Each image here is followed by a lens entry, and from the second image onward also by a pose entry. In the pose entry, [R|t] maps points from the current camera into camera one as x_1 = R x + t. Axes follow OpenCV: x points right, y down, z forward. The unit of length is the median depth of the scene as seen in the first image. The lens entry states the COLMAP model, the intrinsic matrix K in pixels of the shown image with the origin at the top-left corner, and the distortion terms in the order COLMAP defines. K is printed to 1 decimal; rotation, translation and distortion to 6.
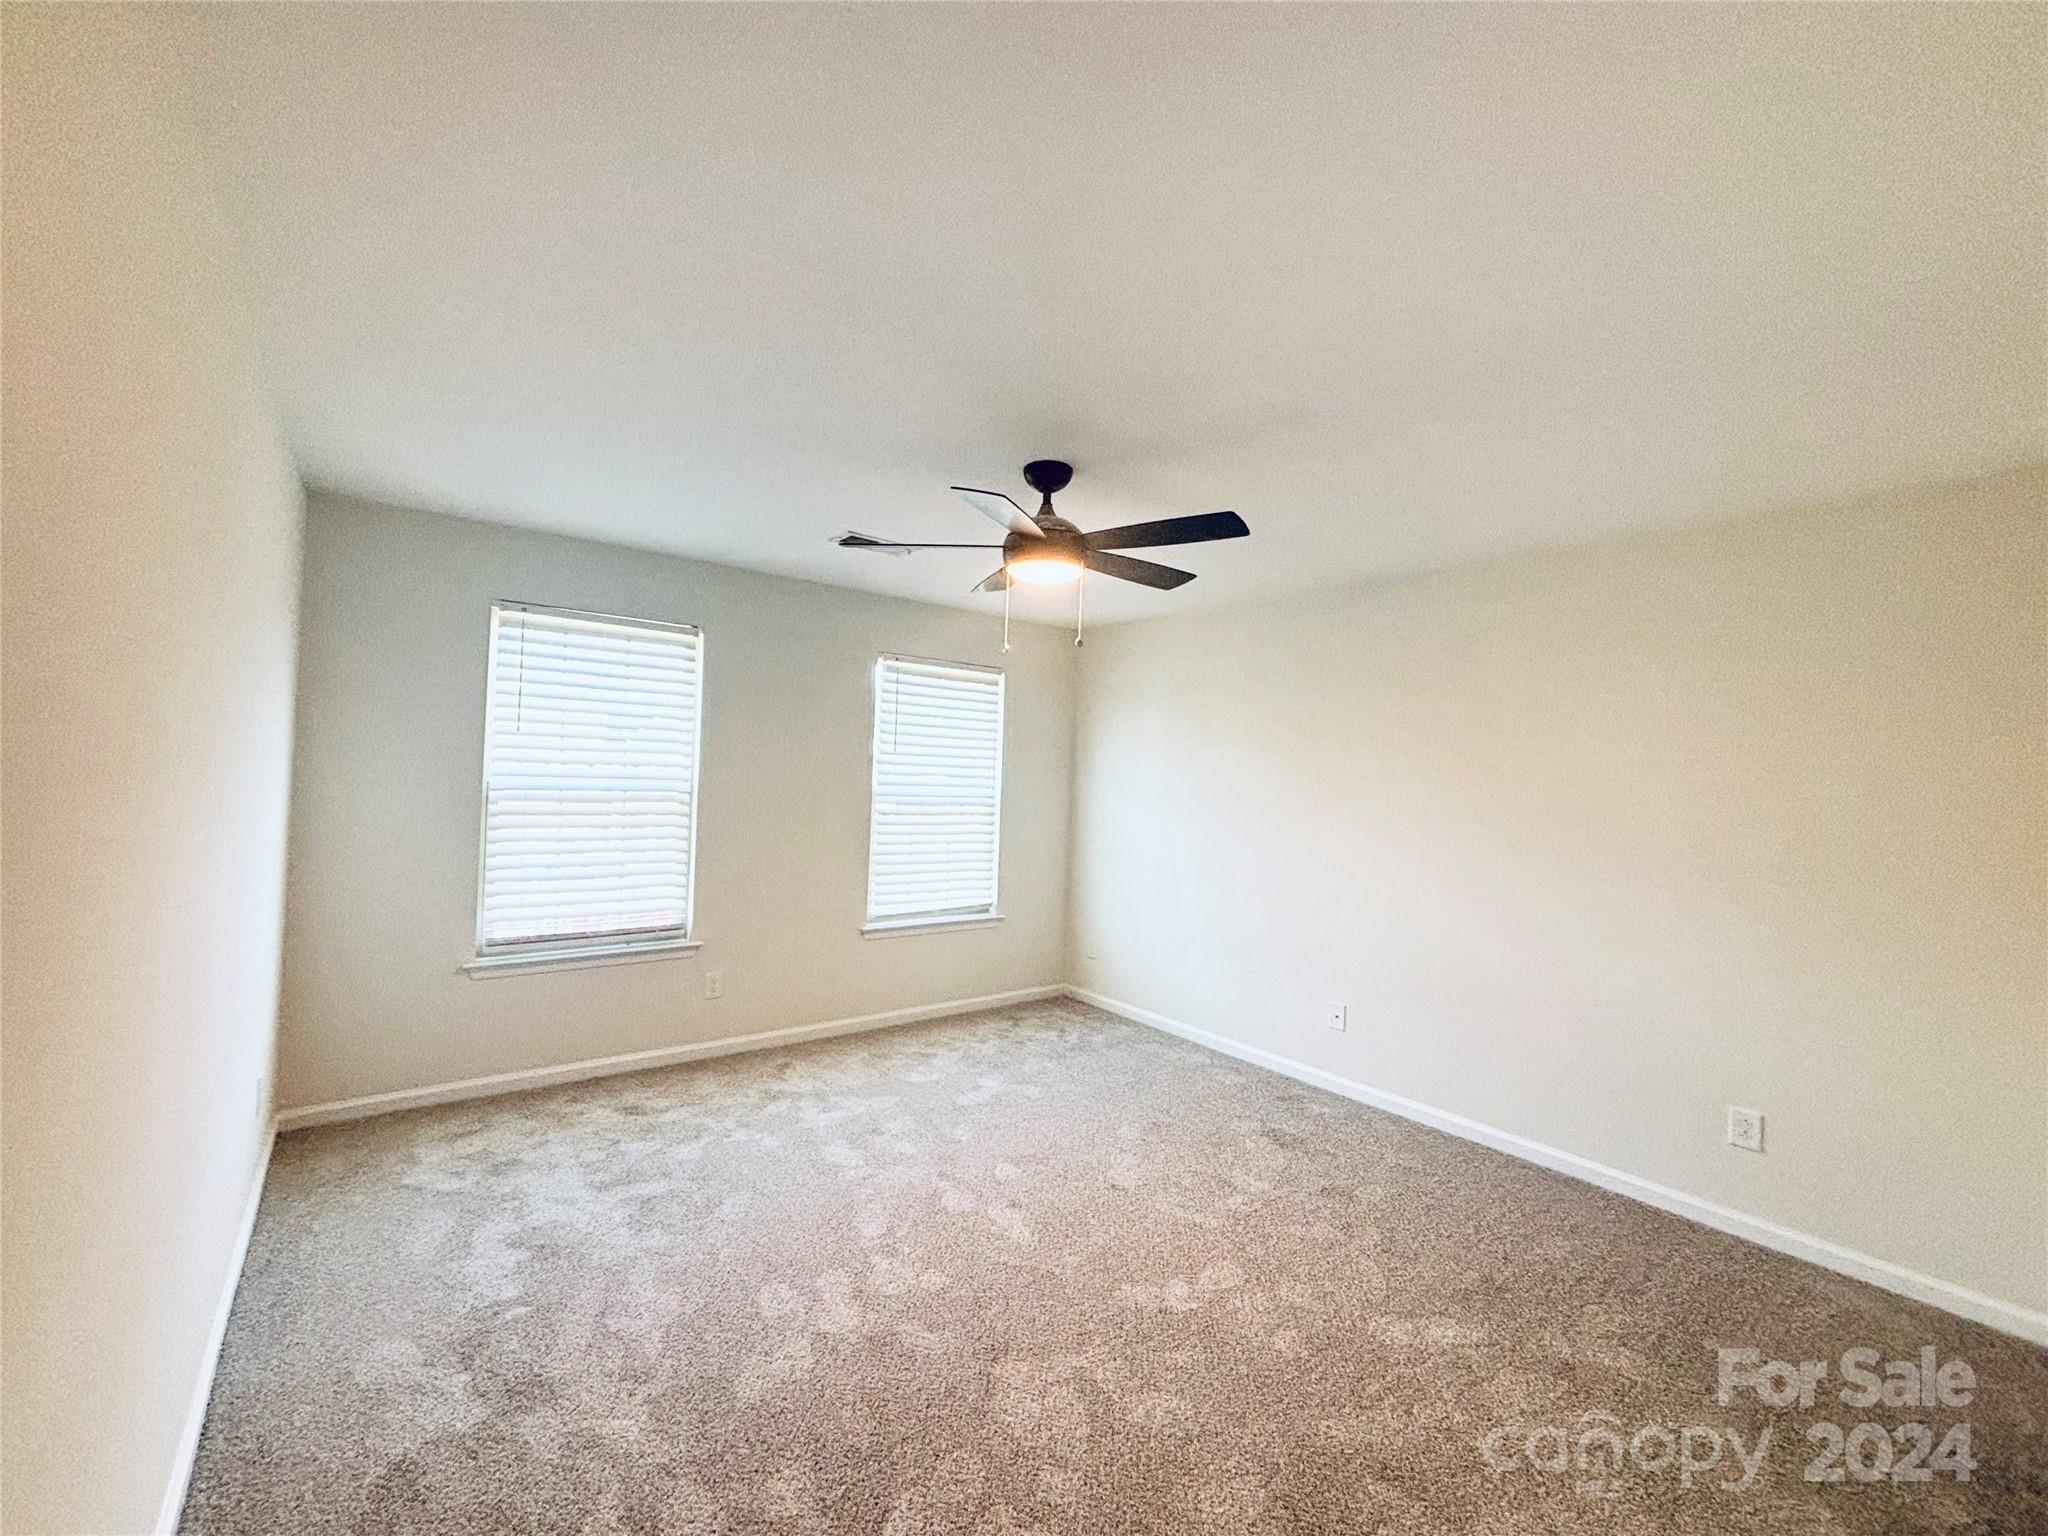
lens RADIAL K [[831.2, 0, 1025.5], [0, 831.2, 754.5], [0, 0, 1]] dist [0.006731, -0.001885]
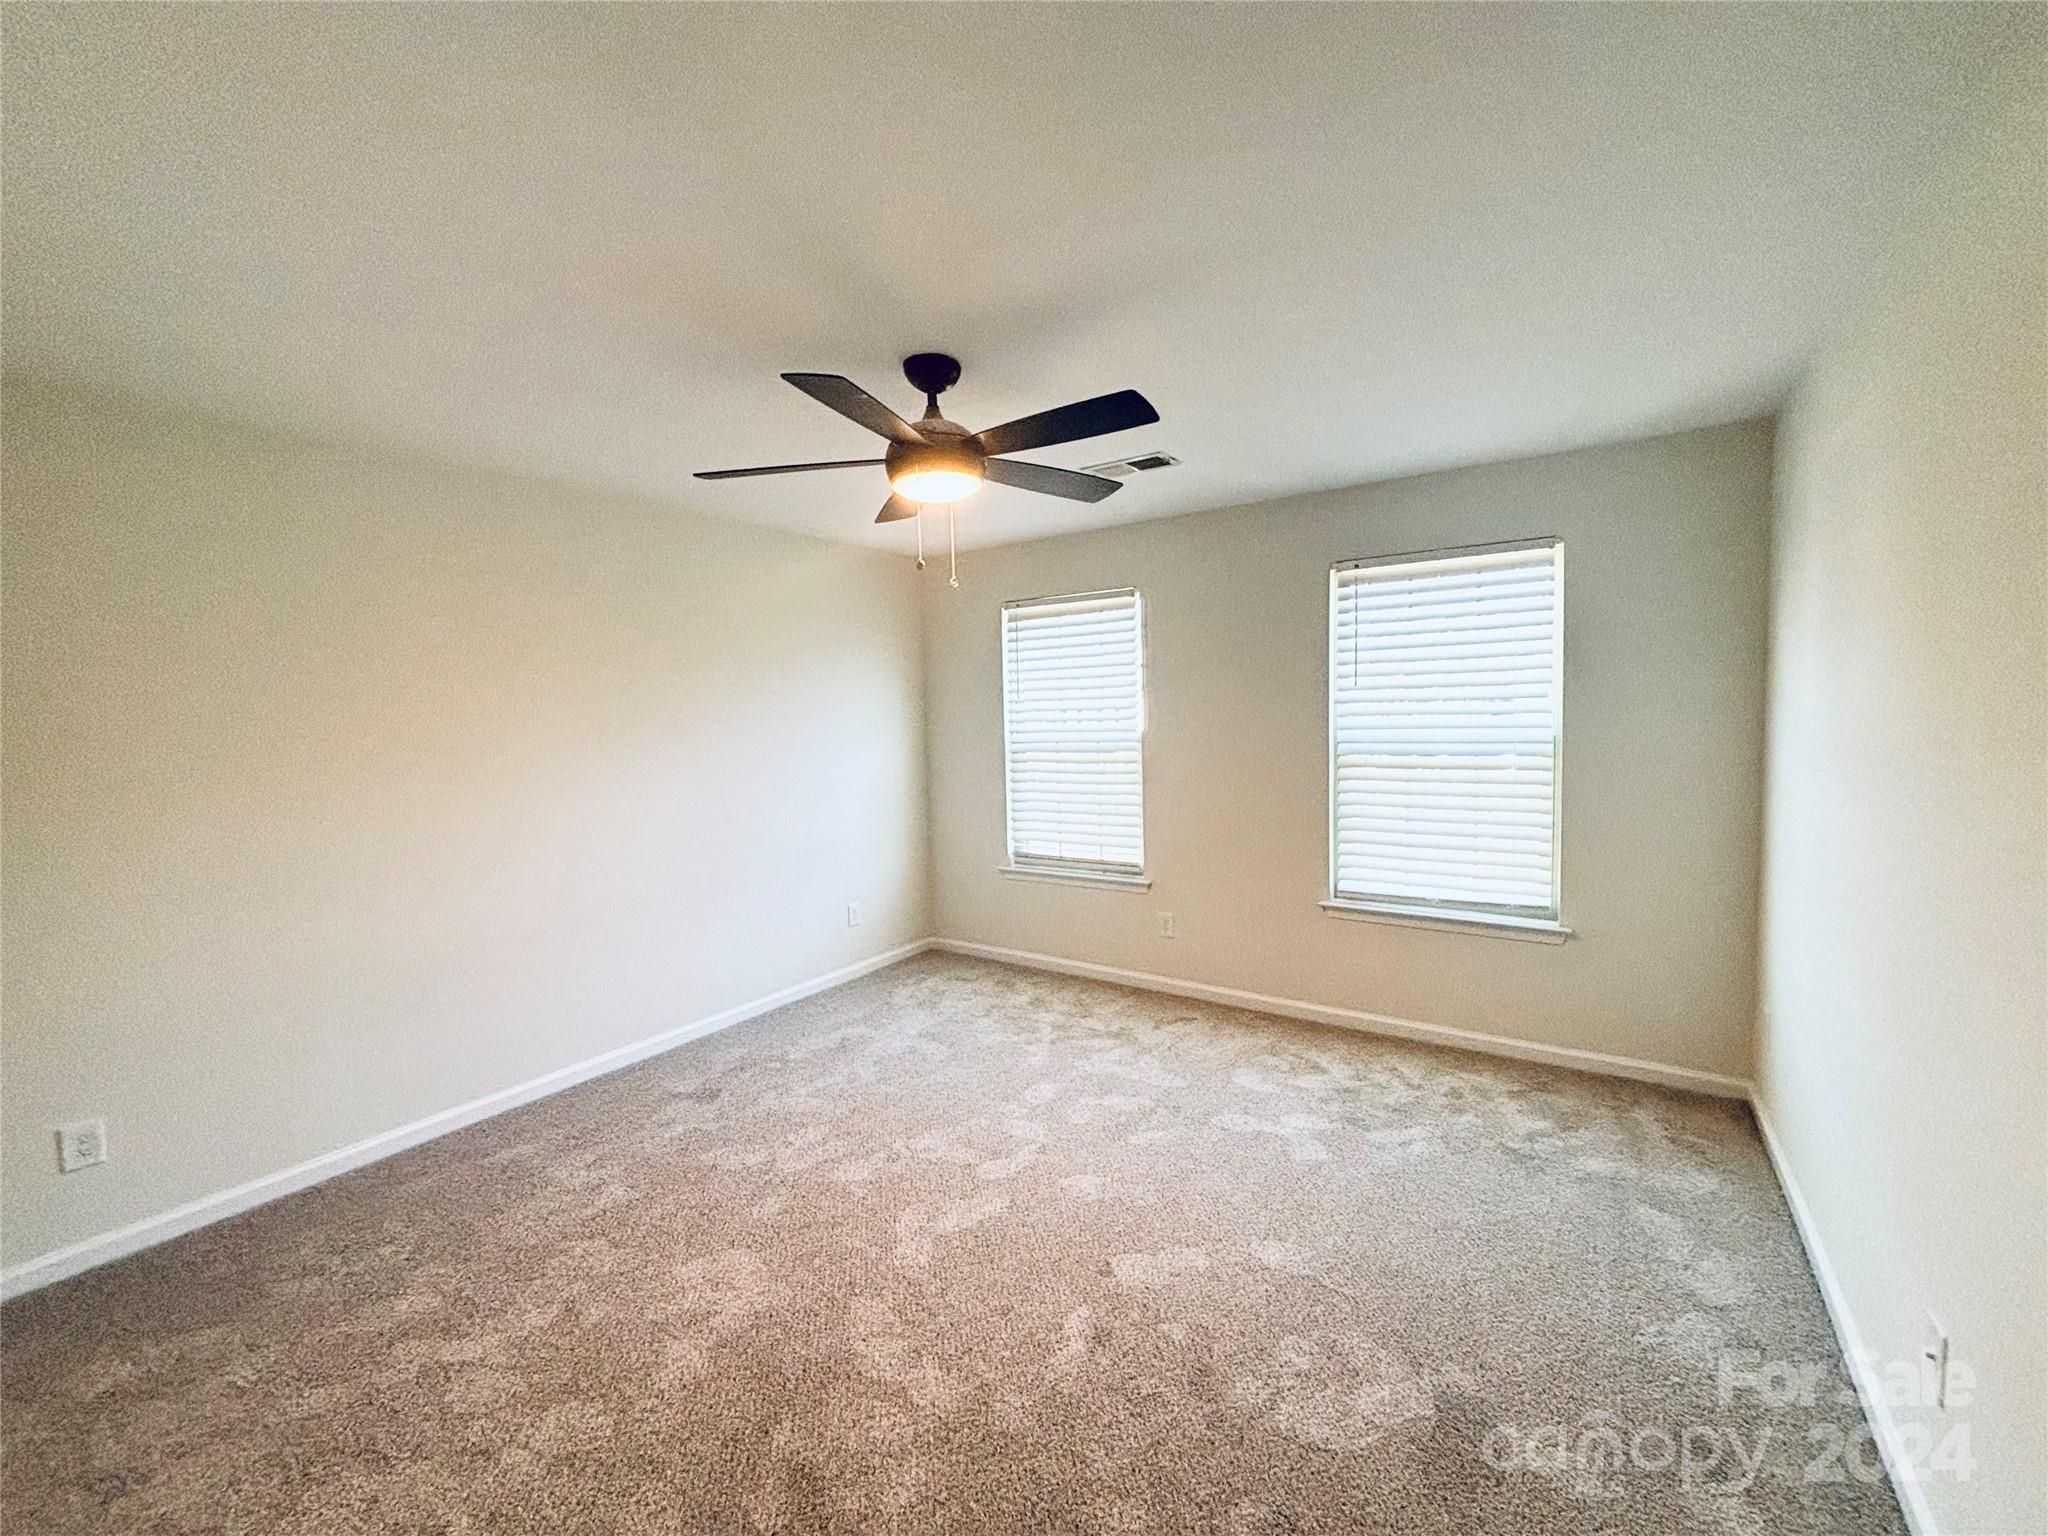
lens RADIAL K [[831.2, 0, 1055.0], [0, 831.2, 753.0], [0, 0, 1]] dist [0.006731, -0.001885]
pose [[0.309461, -0.016516, -0.950769, 0.636933], [0.048859, 0.998805, -0.001447, 0.061001], [0.949656, -0.046006, 0.309898, 0.614440]]
